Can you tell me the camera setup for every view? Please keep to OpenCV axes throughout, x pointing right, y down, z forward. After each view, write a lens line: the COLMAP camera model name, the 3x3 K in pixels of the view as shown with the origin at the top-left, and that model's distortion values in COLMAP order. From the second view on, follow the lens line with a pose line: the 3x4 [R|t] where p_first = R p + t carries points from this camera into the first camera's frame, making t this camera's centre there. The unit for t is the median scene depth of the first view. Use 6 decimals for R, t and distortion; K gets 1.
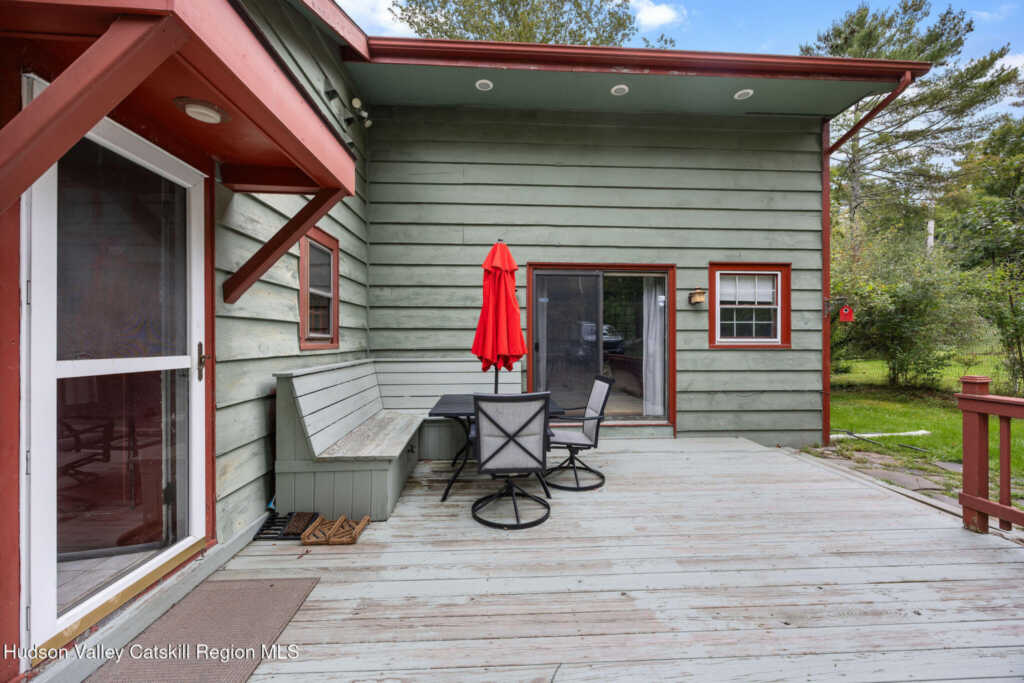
lens RADIAL K [[390.4, 0, 511.3], [0, 390.4, 341.5], [0, 0, 1]] dist [-0.001063, 0.000086]
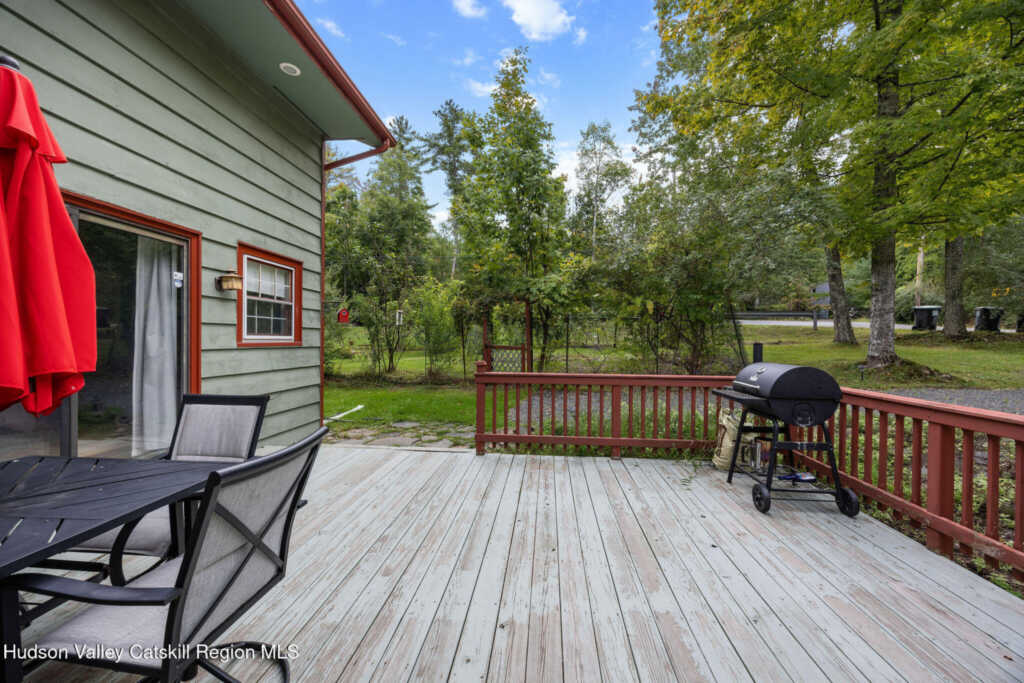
lens RADIAL K [[390.4, 0, 511.3], [0, 390.4, 342.8], [0, 0, 1]] dist [-0.001063, 0.000086]
pose [[0.141977, -0.006682, 0.989847, -0.216134], [-0.007278, 0.999943, 0.007794, -0.002111], [-0.989843, -0.008311, 0.141920, 0.317027]]
